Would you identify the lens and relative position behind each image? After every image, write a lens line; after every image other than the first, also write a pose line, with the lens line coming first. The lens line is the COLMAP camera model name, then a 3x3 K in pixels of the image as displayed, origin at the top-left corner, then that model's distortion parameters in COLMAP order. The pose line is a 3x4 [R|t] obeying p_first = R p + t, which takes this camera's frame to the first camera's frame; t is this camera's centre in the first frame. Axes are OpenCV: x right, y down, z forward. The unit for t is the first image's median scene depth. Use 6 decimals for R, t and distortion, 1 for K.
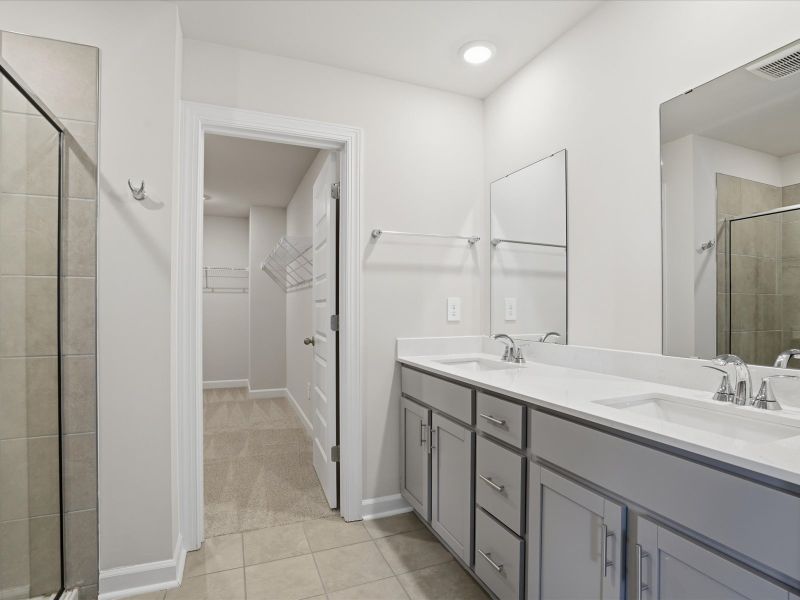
lens RADIAL K [[412.2, 0, 401.6], [0, 412.2, 301.7], [0, 0, 1]] dist [-0.023743, -0.000240]
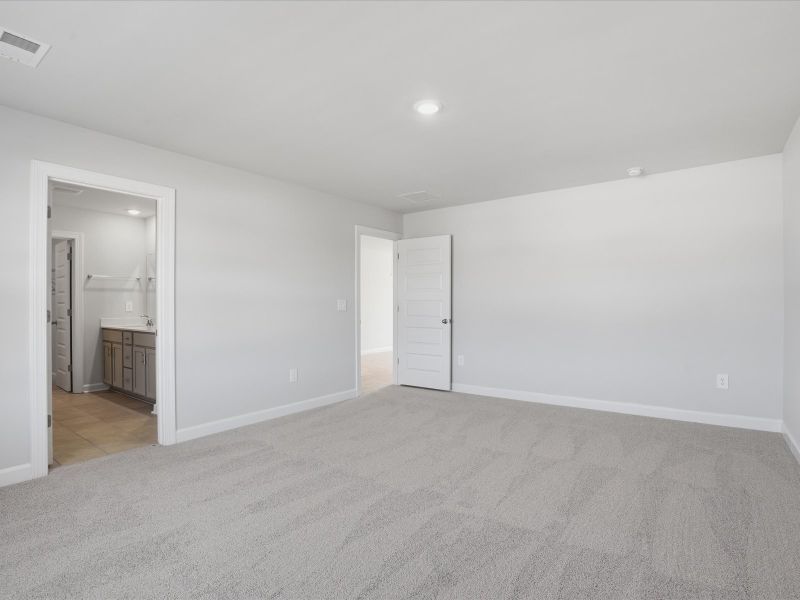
lens RADIAL K [[412.2, 0, 395.9], [0, 412.2, 300.0], [0, 0, 1]] dist [-0.023743, -0.000240]
pose [[0.868053, -0.002995, 0.496462, 0.316183], [0.000253, 0.999984, 0.005590, -0.033493], [-0.496471, -0.004727, 0.868040, -1.999720]]
